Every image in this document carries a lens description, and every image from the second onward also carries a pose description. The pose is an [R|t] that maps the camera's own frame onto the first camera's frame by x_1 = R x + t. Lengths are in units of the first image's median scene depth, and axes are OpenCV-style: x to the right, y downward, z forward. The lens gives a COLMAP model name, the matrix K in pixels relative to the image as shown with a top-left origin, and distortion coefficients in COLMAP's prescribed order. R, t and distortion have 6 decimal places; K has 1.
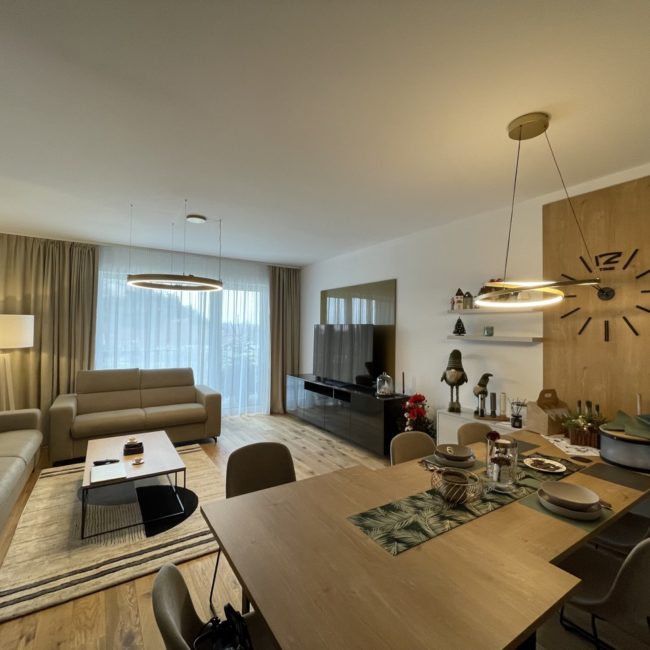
lens RADIAL K [[352.1, 0, 325.0], [0, 352.1, 325.0], [0, 0, 1]] dist [-0.002076, 0.002320]
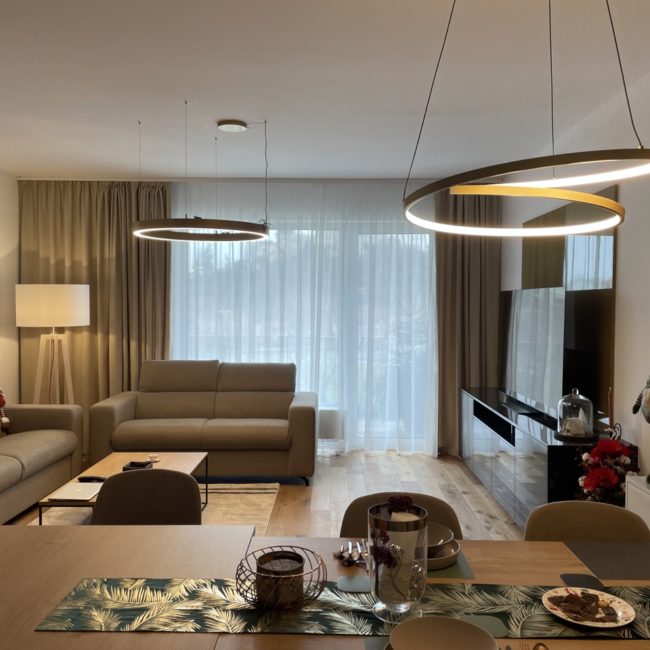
lens RADIAL K [[653.9, 0, 315.1], [0, 653.9, 326.0], [0, 0, 1]] dist [0.108877, -0.148878]
pose [[0.831035, 0.011429, -0.556103, 0.348803], [0.012501, 0.999153, 0.039215, 0.011043], [0.556080, -0.039541, 0.830188, 0.072249]]
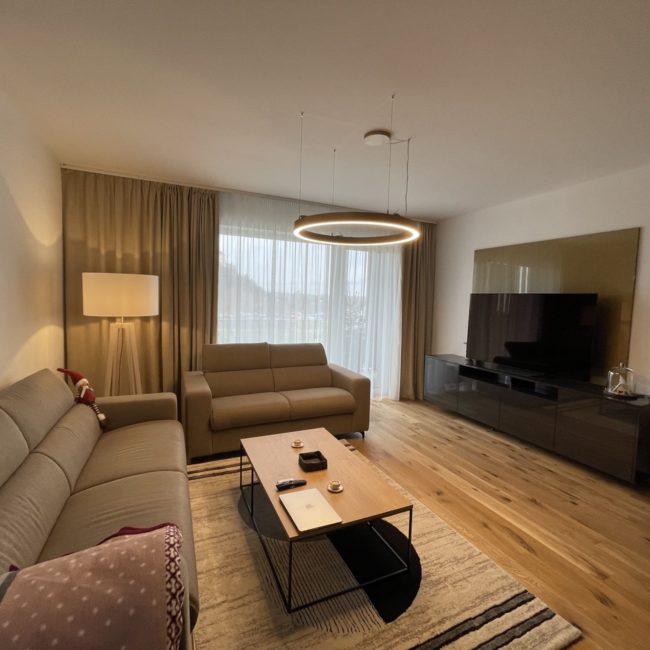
lens RADIAL K [[352.1, 0, 325.0], [0, 352.1, 325.0], [0, 0, 1]] dist [-0.002076, 0.002320]
pose [[0.989499, 0.027096, -0.141979, -0.299626], [-0.014852, 0.996132, 0.086601, 0.008092], [0.143776, -0.083583, 0.986074, 0.223872]]
